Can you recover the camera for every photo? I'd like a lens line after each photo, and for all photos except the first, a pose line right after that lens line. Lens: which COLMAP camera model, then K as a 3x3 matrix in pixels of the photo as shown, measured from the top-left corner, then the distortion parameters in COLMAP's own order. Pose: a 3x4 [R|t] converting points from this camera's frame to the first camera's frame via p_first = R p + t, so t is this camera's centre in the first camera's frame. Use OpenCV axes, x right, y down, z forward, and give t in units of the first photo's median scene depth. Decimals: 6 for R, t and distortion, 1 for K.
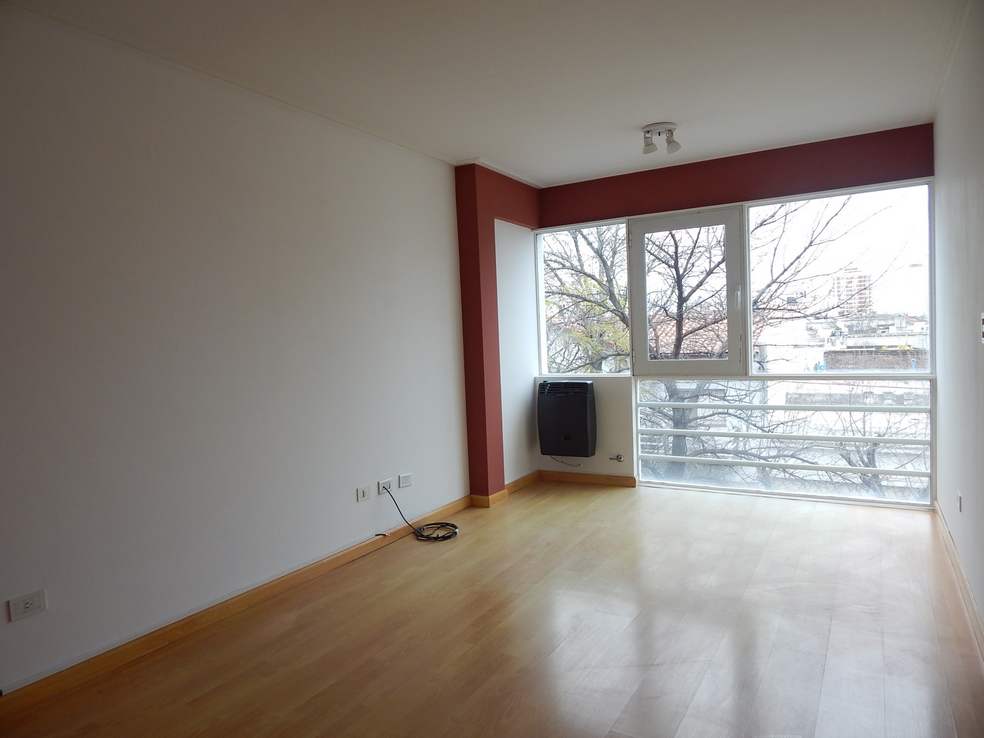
lens RADIAL K [[646.9, 0, 489.2], [0, 646.9, 369.2], [0, 0, 1]] dist [0.008018, -0.002616]
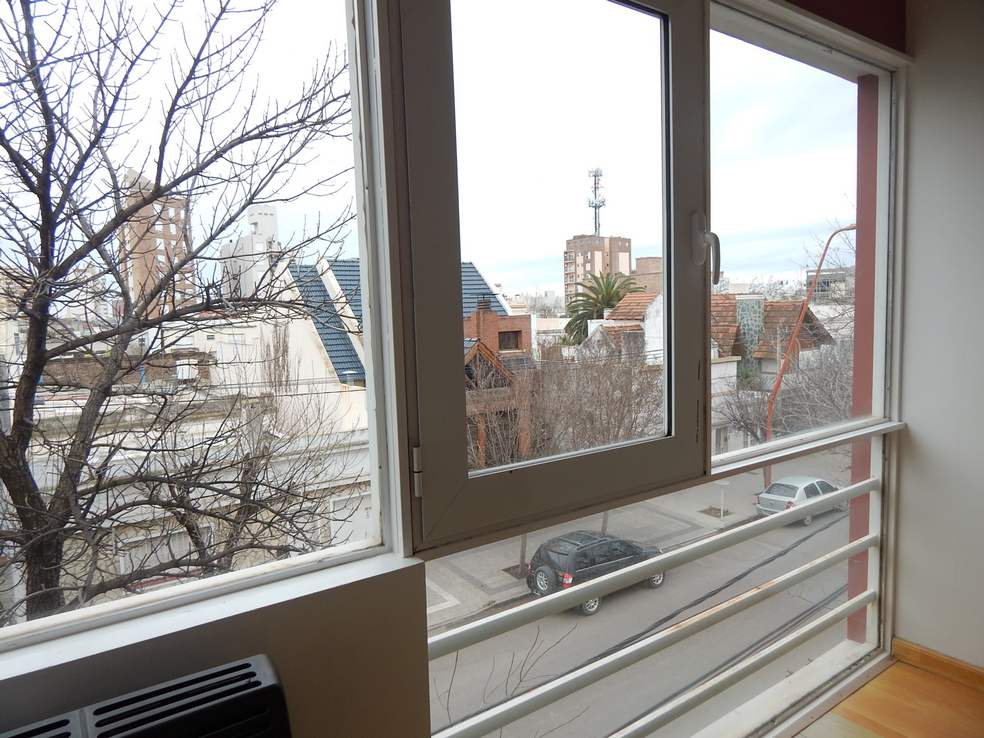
lens RADIAL K [[646.9, 0, 489.2], [0, 646.9, 369.2], [0, 0, 1]] dist [0.008018, -0.002616]
pose [[0.416345, -0.053740, 0.907617, 0.027778], [0.059795, 0.997709, 0.031645, -0.059622], [-0.907238, 0.041096, 0.418605, 0.865138]]
